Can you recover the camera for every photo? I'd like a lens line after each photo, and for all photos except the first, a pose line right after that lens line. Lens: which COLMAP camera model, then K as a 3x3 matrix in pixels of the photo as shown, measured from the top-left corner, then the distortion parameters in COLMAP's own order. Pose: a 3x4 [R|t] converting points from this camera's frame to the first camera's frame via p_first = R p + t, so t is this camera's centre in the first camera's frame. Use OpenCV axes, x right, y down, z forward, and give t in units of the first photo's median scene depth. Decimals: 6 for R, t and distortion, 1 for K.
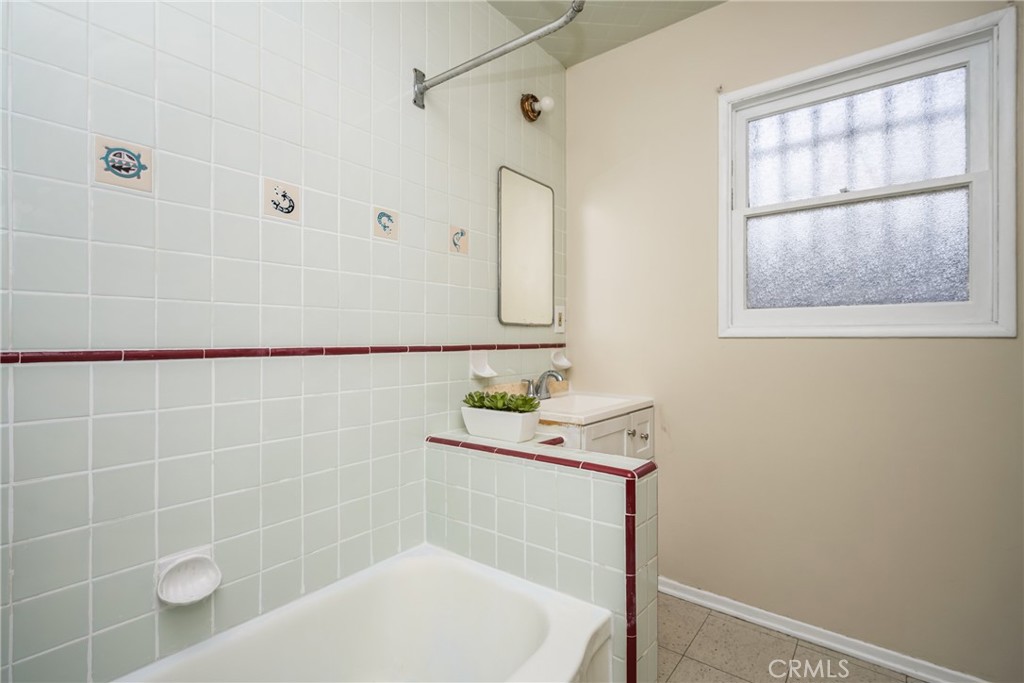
lens RADIAL K [[472.9, 0, 511.9], [0, 472.9, 339.1], [0, 0, 1]] dist [-0.000560, 0.000212]
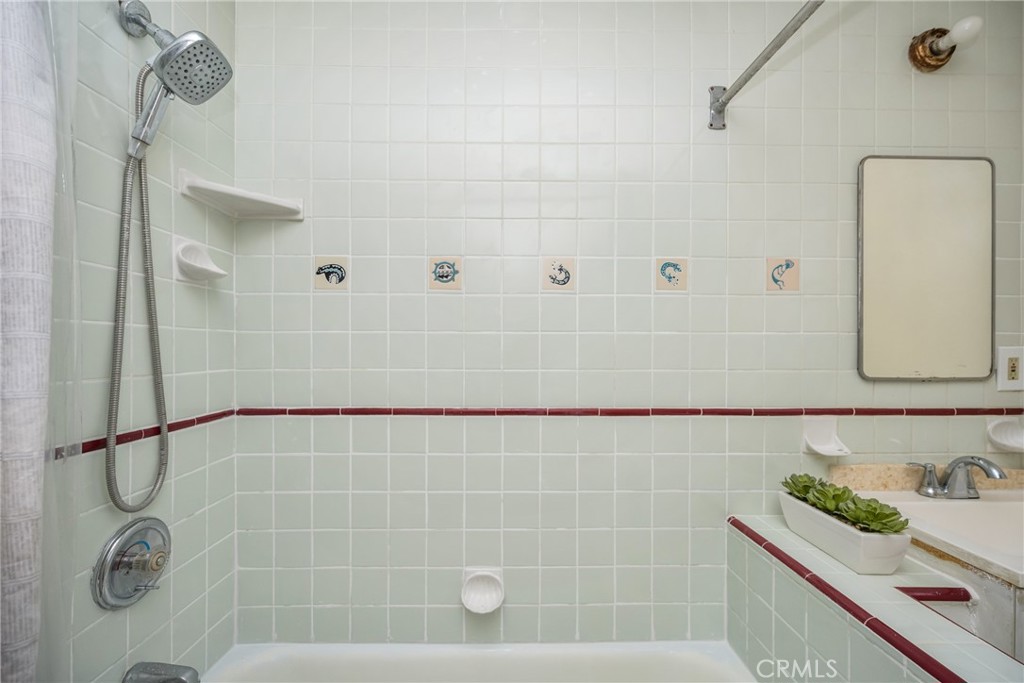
lens RADIAL K [[406.0, 0, 516.5], [0, 406.0, 352.0], [0, 0, 1]] dist [0.001507, -0.001223]
pose [[0.636489, 0.002131, -0.771283, 0.134168], [-0.002885, 0.999996, 0.000383, -0.083868], [0.771280, 0.001981, 0.636492, 0.242907]]
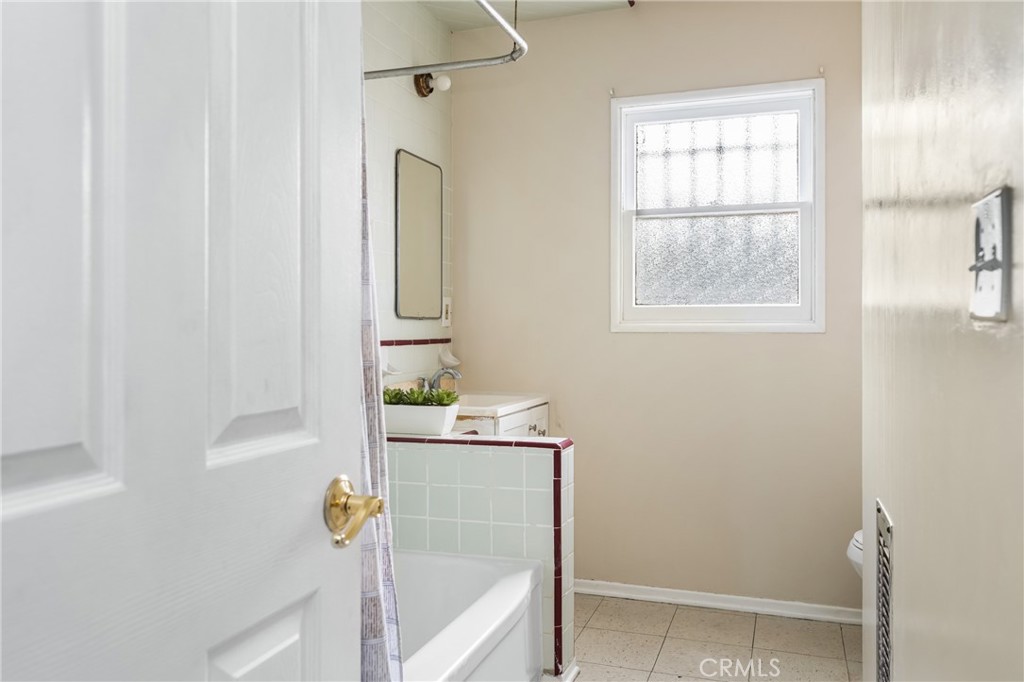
lens RADIAL K [[769.2, 0, 511.5], [0, 769.2, 332.3], [0, 0, 1]] dist [-0.010705, -0.000920]
pose [[0.947374, -0.001533, 0.320125, -0.343750], [0.000165, 0.999991, 0.004301, -0.012059], [-0.320129, -0.004022, 0.947366, -0.585124]]
